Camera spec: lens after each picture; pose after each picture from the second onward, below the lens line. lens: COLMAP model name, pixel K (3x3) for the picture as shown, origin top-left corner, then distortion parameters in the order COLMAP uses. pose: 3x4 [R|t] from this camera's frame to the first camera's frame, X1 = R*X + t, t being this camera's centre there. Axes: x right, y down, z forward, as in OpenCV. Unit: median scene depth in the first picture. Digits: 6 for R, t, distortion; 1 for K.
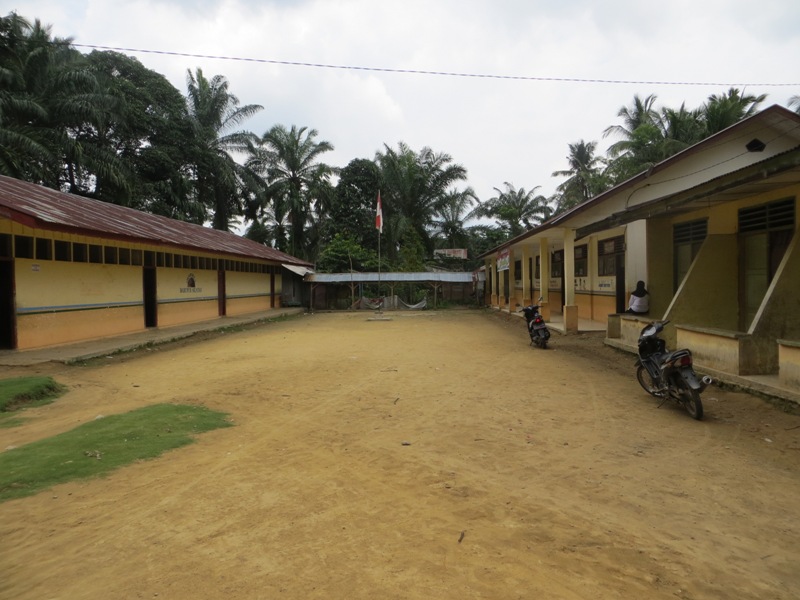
lens RADIAL K [[590.3, 0, 400.0], [0, 590.3, 300.0], [0, 0, 1]] dist [-0.030221, 0.007038]
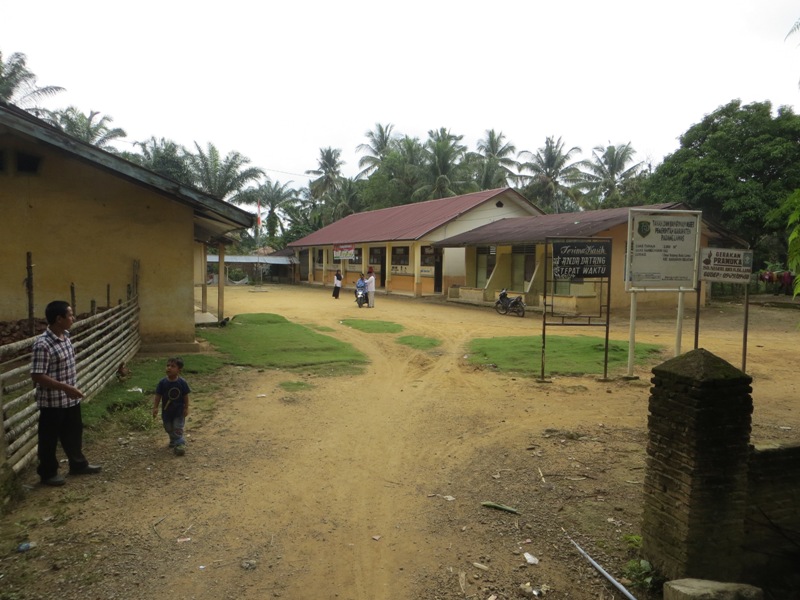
lens RADIAL K [[590.3, 0, 400.0], [0, 590.3, 300.0], [0, 0, 1]] dist [-0.030221, 0.007038]
pose [[0.871450, -0.008429, 0.490412, -0.213014], [-0.010994, 0.999265, 0.036711, -0.000825], [-0.490362, -0.037383, 0.870717, -0.191772]]
